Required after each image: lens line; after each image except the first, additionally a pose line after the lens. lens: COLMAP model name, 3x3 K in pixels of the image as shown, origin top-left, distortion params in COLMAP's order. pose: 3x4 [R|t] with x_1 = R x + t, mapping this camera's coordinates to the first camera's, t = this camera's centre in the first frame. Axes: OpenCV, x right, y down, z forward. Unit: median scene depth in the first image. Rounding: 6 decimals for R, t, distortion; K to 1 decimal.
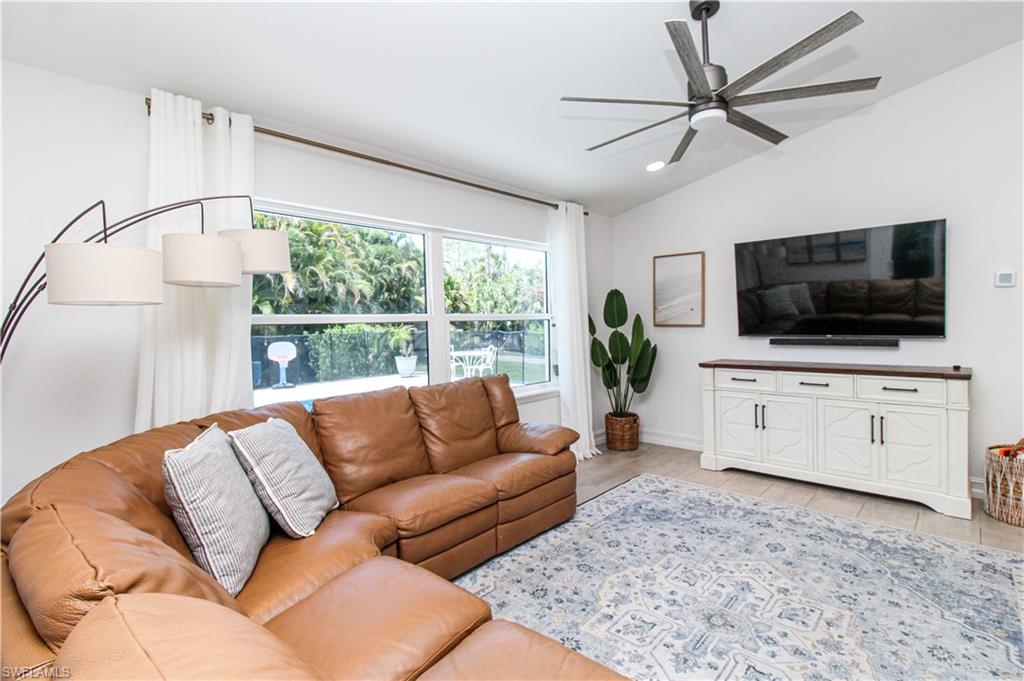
lens RADIAL K [[479.0, 0, 560.2], [0, 479.0, 336.4], [0, 0, 1]] dist [0.027297, -0.016221]
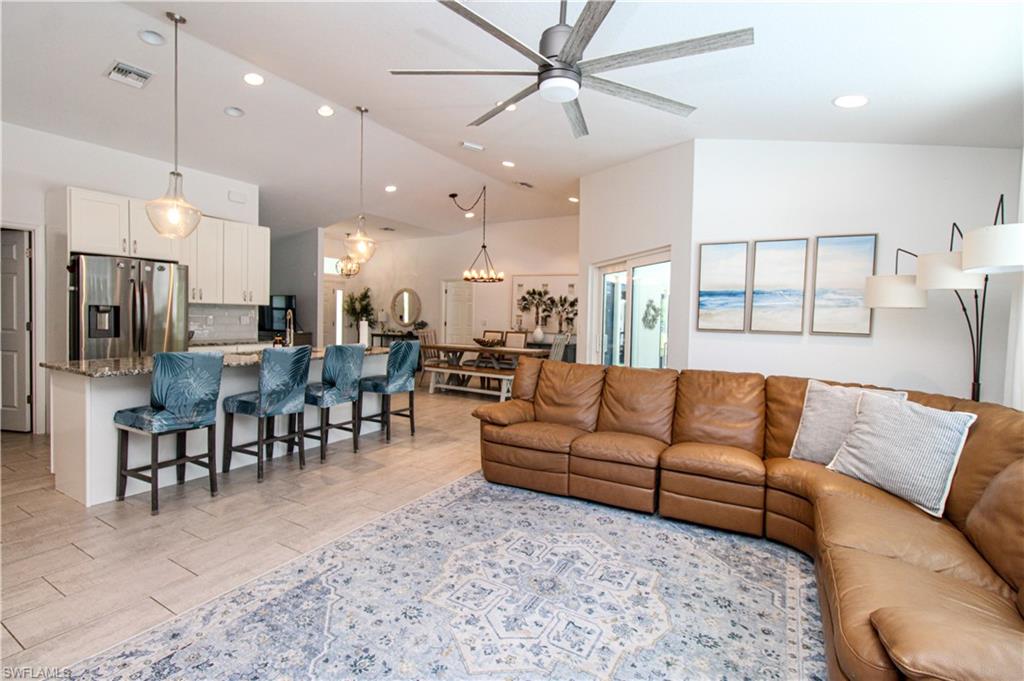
lens RADIAL K [[467.8, 0, 512.0], [0, 467.8, 327.5], [0, 0, 1]] dist [0.026758, -0.014898]
pose [[-0.985605, 0.004406, -0.169005, 0.479418], [-0.006708, 0.997854, 0.065137, -0.065768], [0.168929, 0.065333, -0.983460, 1.648196]]
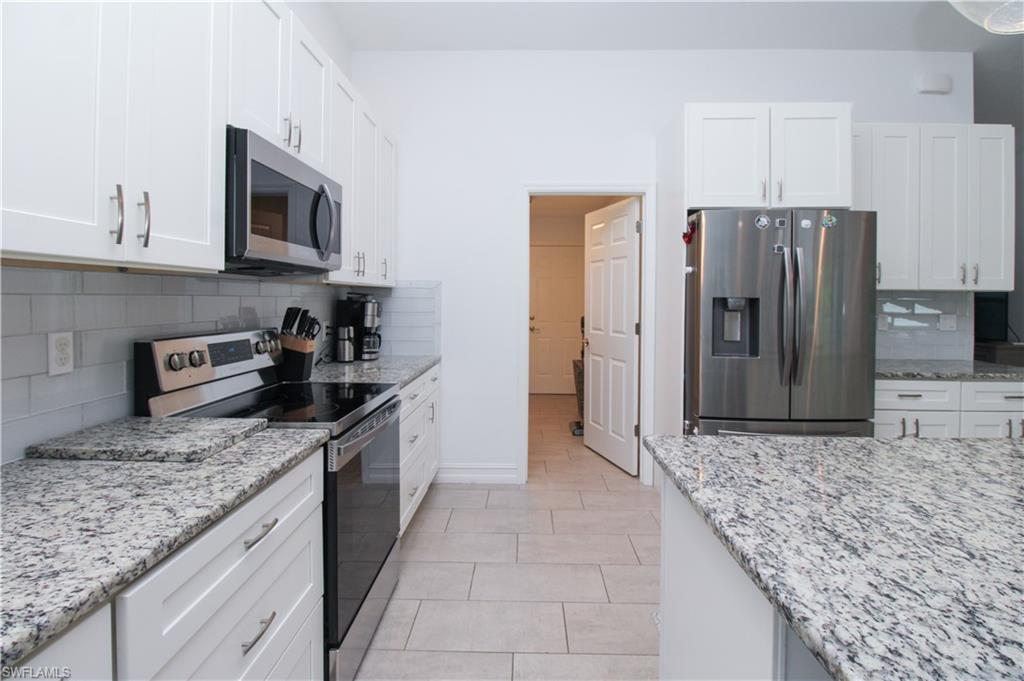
lens RADIAL K [[478.7, 0, 513.9], [0, 478.7, 304.2], [0, 0, 1]] dist [-0.000744, -0.000106]
pose [[-0.623974, 0.009202, 0.781391, 1.196984], [0.035018, 0.999255, 0.016196, -0.040276], [-0.780660, 0.037469, -0.623832, 0.610905]]
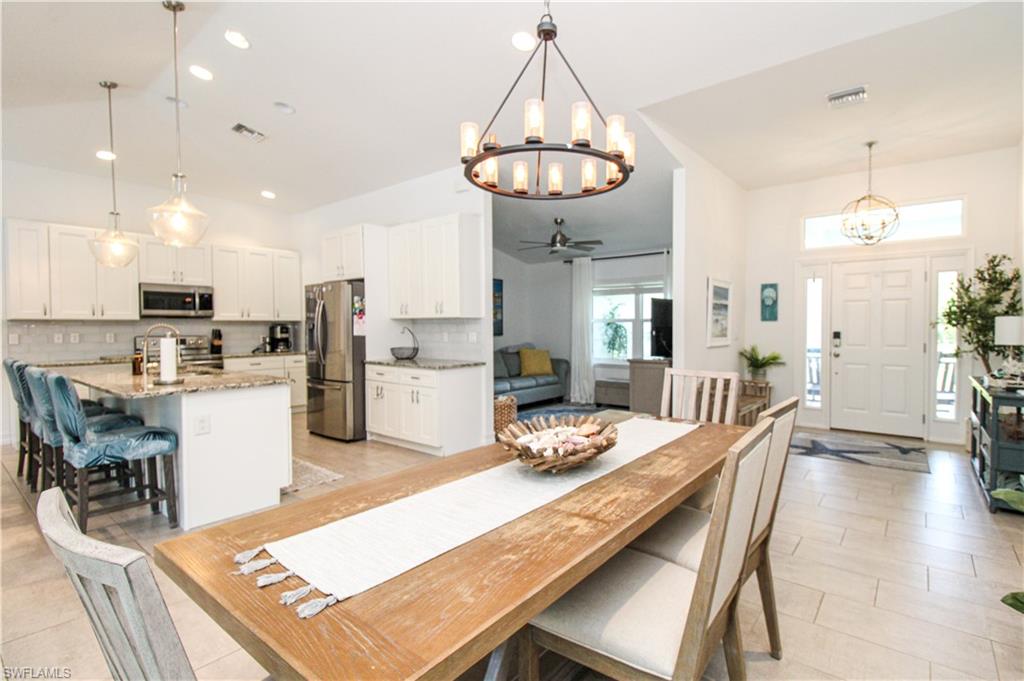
lens RADIAL K [[479.0, 0, 560.2], [0, 479.0, 336.4], [0, 0, 1]] dist [0.027297, -0.016221]
pose [[-0.063242, -0.003347, 0.997993, -0.585821], [0.042140, 0.999094, 0.006021, 0.070193], [-0.997108, 0.042436, -0.063044, -1.337695]]
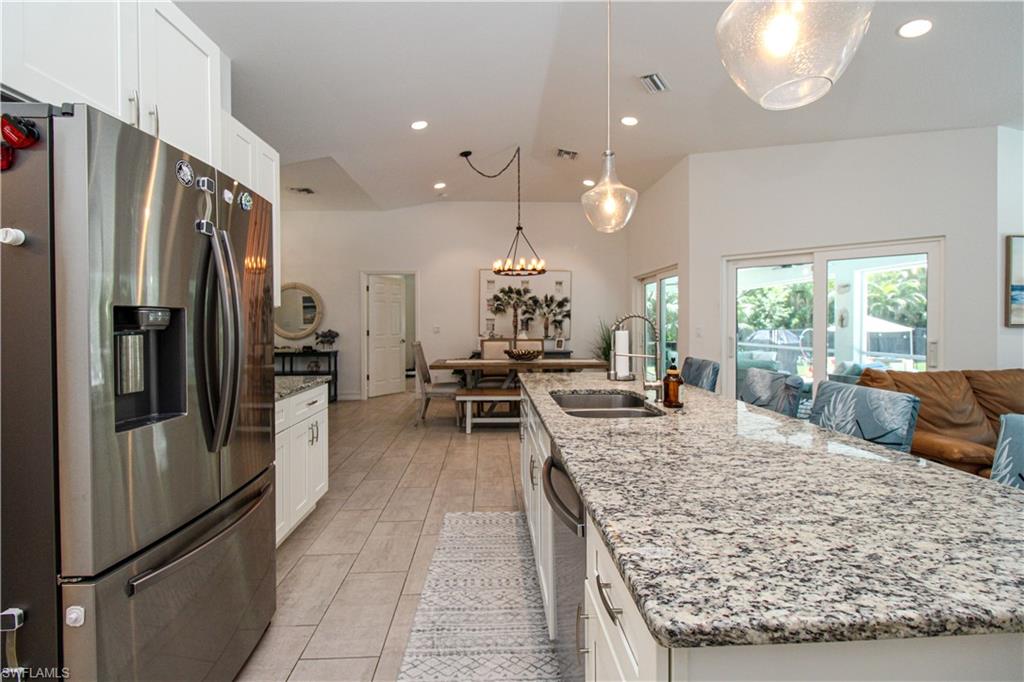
lens RADIAL K [[465.1, 0, 512.8], [0, 465.1, 327.5], [0, 0, 1]] dist [0.032742, -0.017017]
pose [[-0.725560, 0.033912, -0.687323, 1.747664], [-0.005183, 0.998487, 0.054736, -0.029600], [0.688140, 0.043277, -0.724287, 0.257416]]
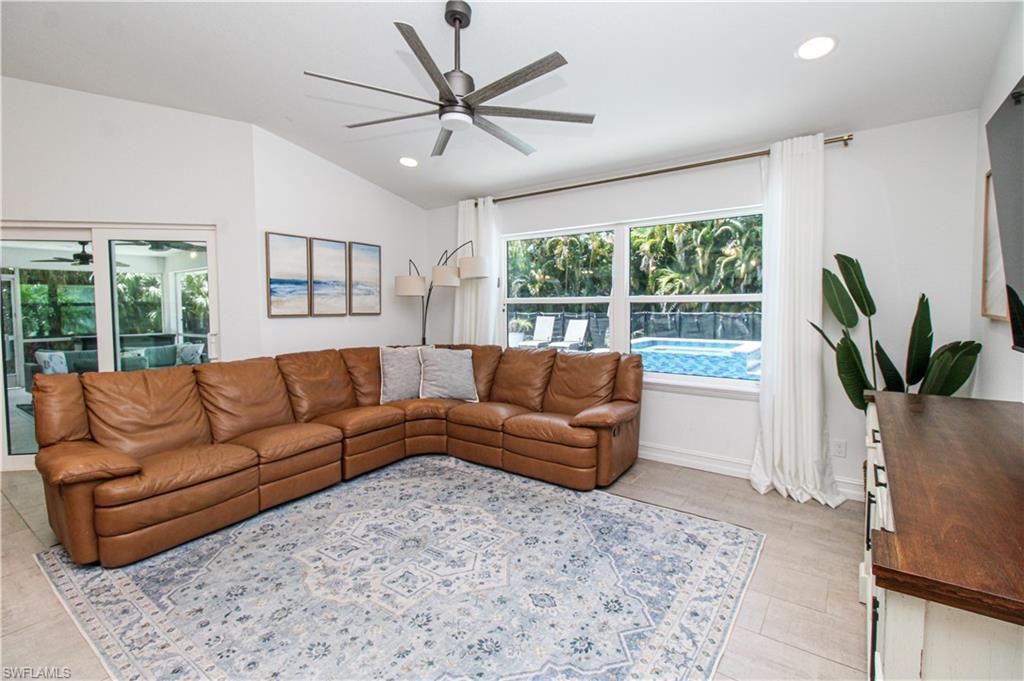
lens RADIAL K [[467.8, 0, 512.0], [0, 467.8, 327.5], [0, 0, 1]] dist [0.026758, -0.014898]
pose [[0.071405, 0.067925, -0.995132, 1.246525], [-0.030390, 0.997364, 0.065897, -0.053793], [0.996984, 0.025537, 0.073281, 0.942222]]
